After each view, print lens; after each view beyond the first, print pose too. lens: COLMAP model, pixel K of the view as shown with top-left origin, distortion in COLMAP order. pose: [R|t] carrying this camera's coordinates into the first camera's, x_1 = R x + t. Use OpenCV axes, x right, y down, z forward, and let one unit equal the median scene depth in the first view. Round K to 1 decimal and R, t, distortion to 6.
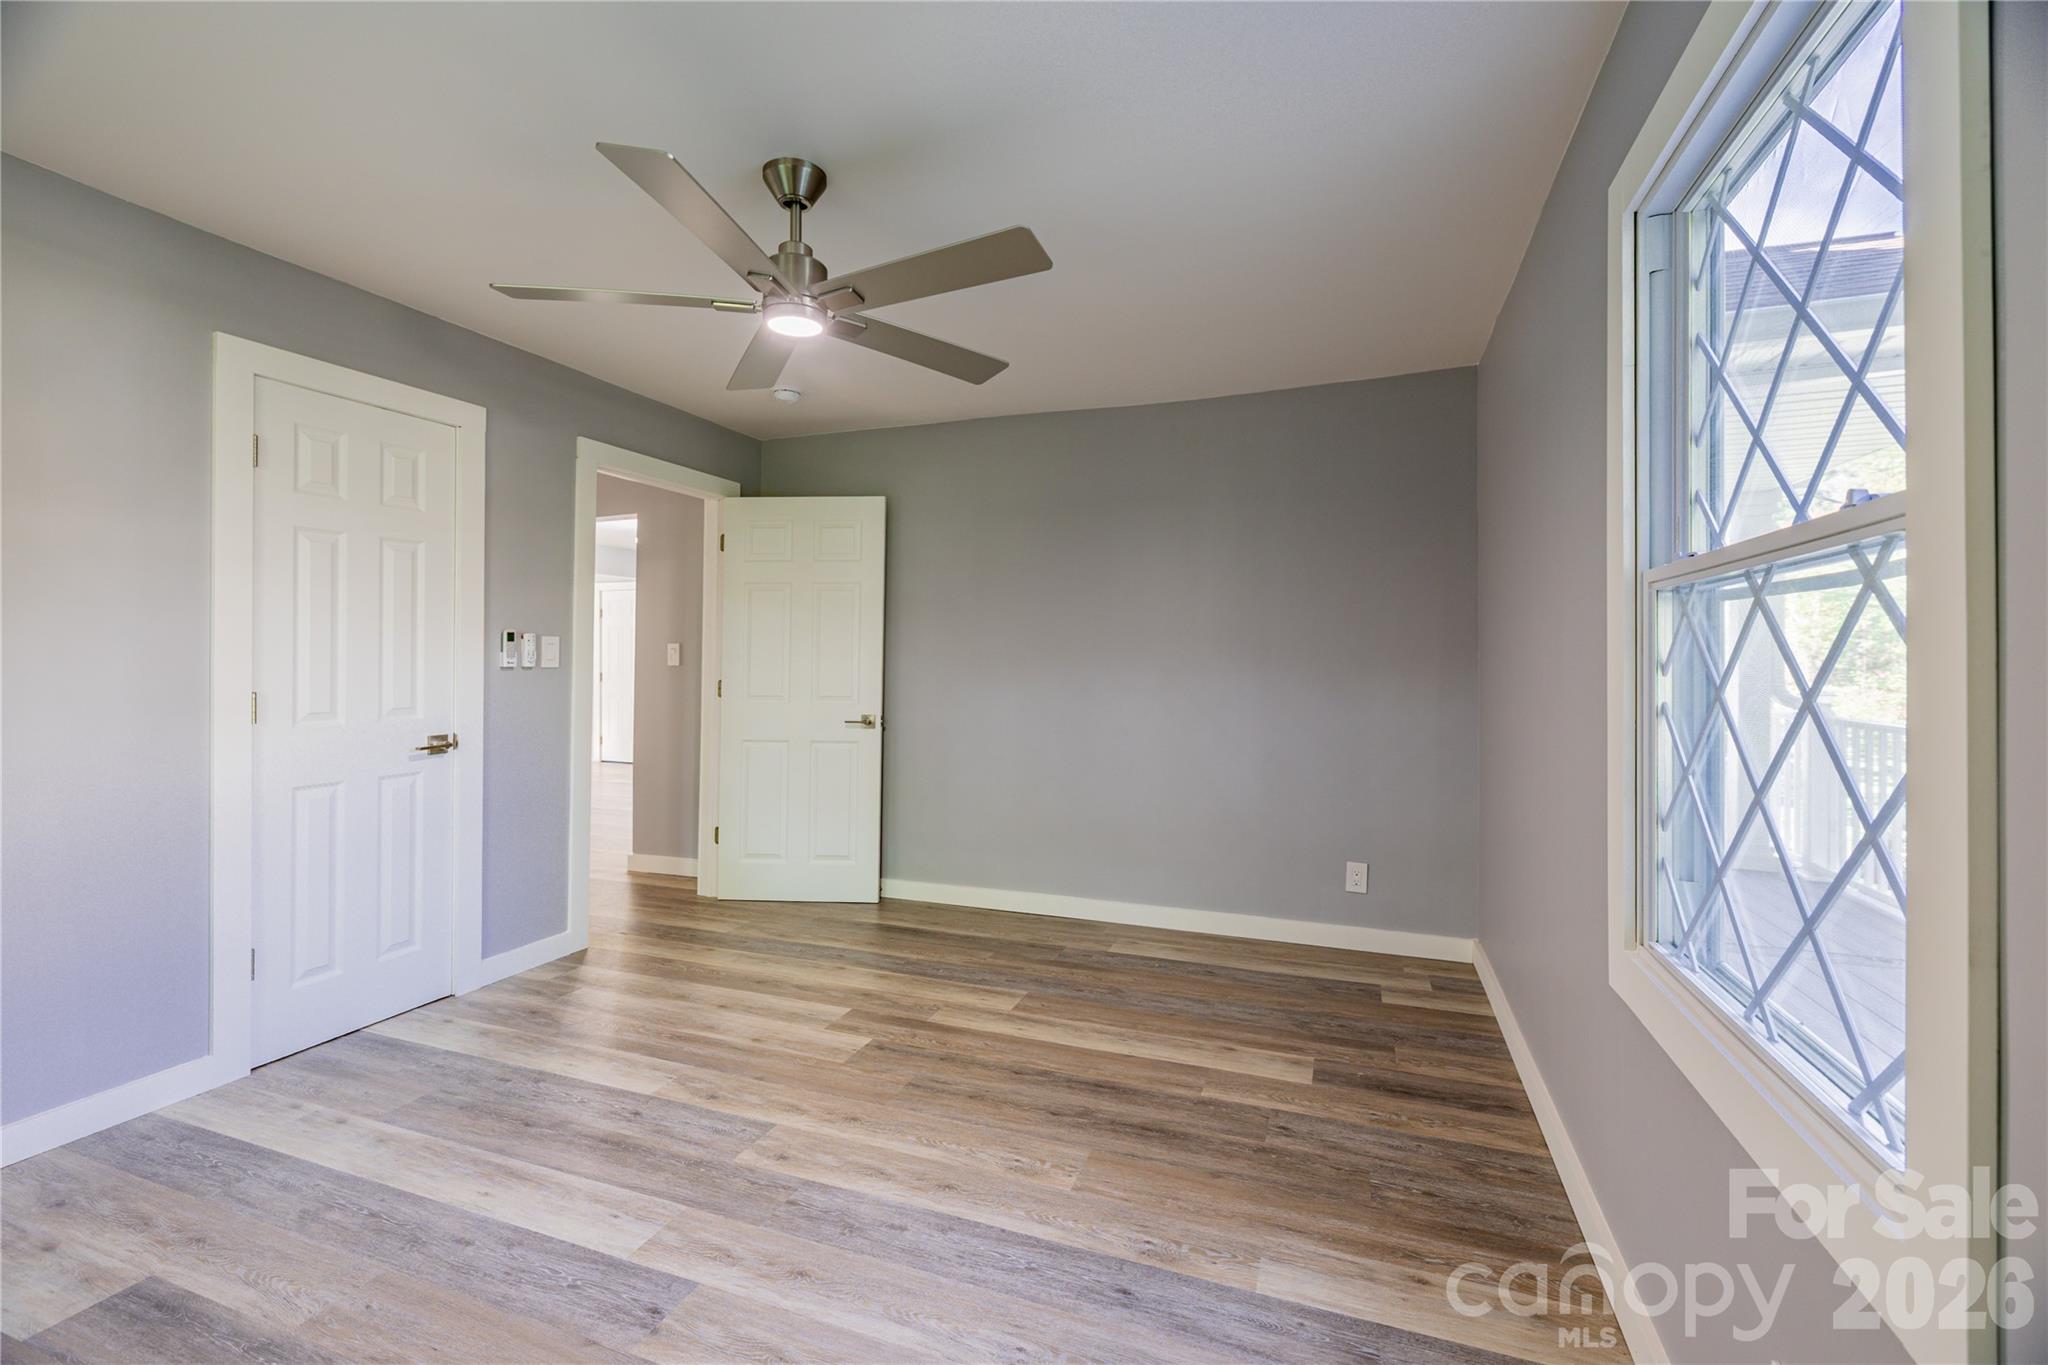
lens RADIAL K [[871.6, 0, 1003.1], [0, 871.6, 686.7], [0, 0, 1]] dist [0.003669, 0.000054]
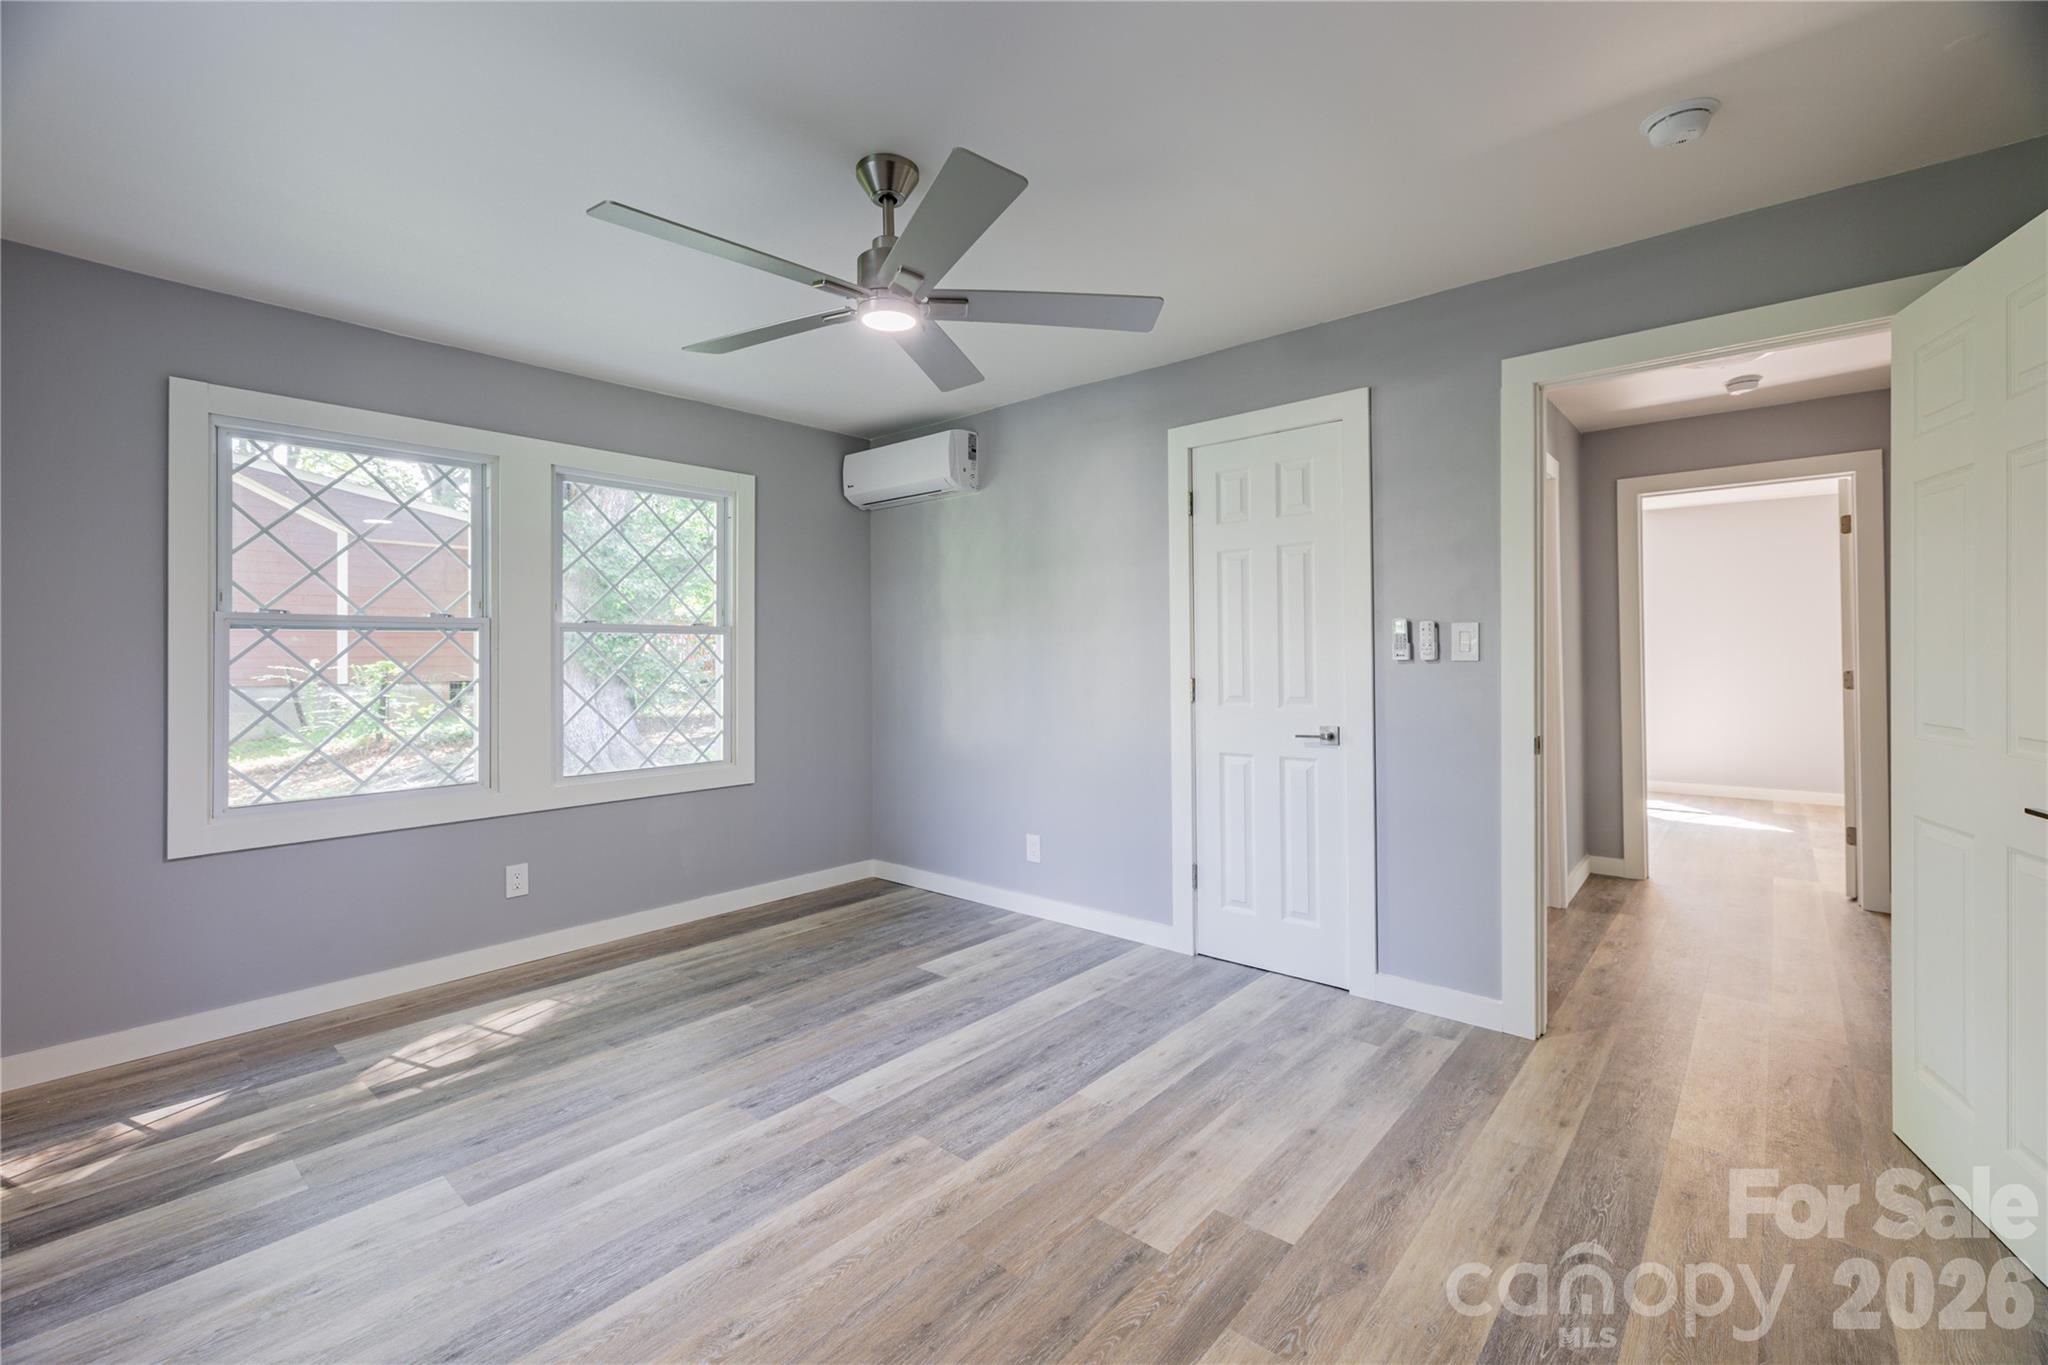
lens RADIAL K [[871.6, 0, 1030.8], [0, 871.6, 662.0], [0, 0, 1]] dist [0.003669, 0.000054]
pose [[-0.323052, 0.009286, -0.946335, 0.562742], [-0.019739, 0.999668, 0.016547, -0.039562], [0.946175, 0.024025, -0.322762, 1.296058]]
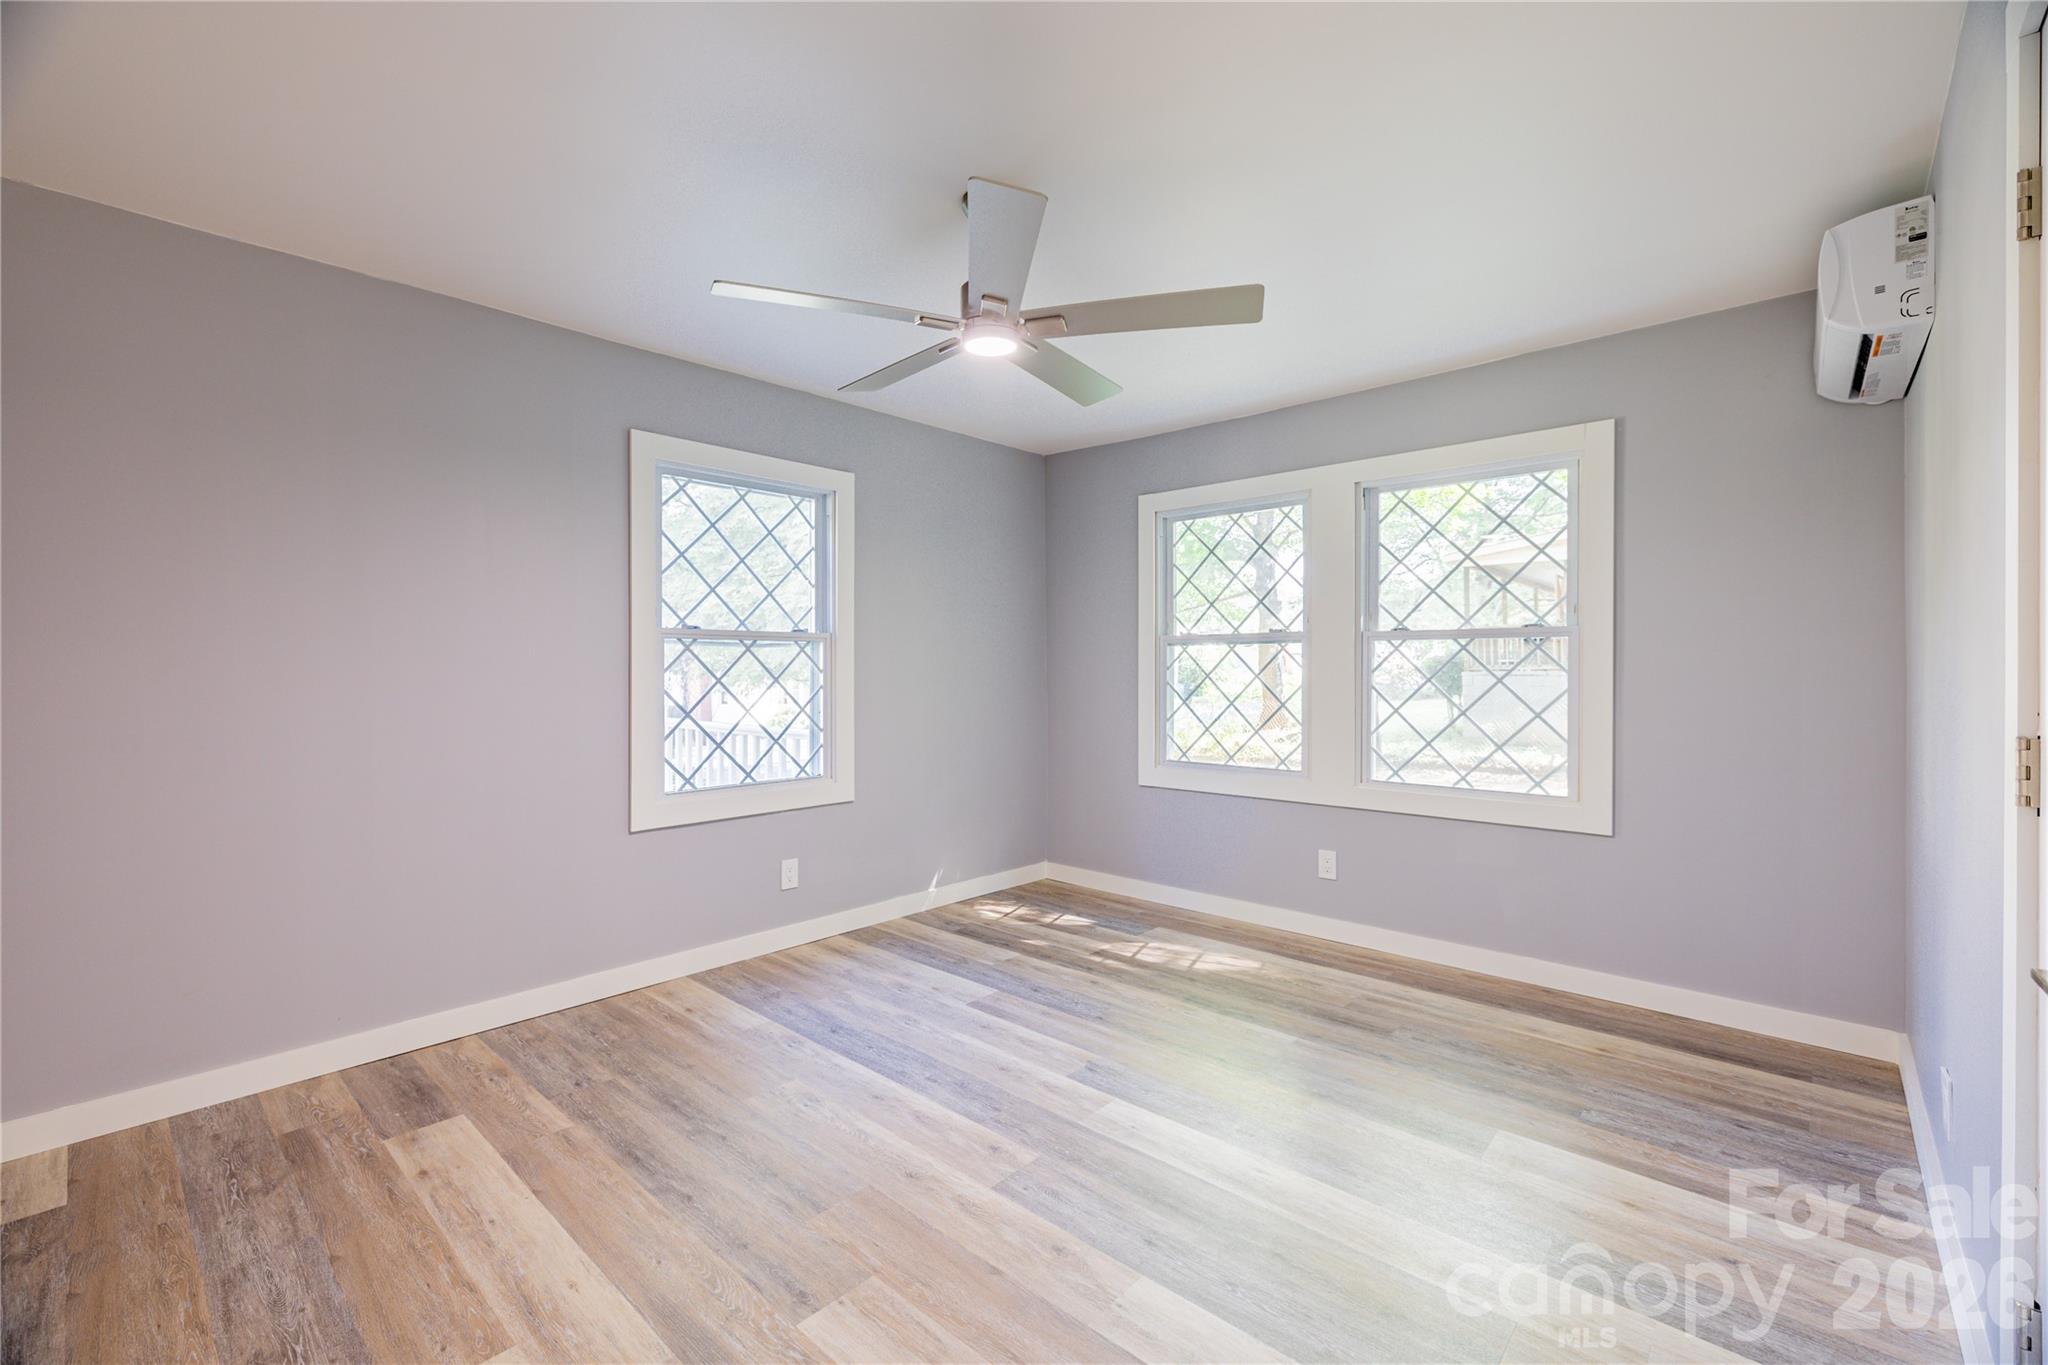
lens RADIAL K [[871.6, 0, 1024.1], [0, 871.6, 674.5], [0, 0, 1]] dist [0.003669, 0.000054]
pose [[-0.936295, -0.000442, 0.351214, -0.582075], [0.012819, 0.999290, 0.035430, -0.053418], [-0.350980, 0.037676, -0.935625, 1.734811]]
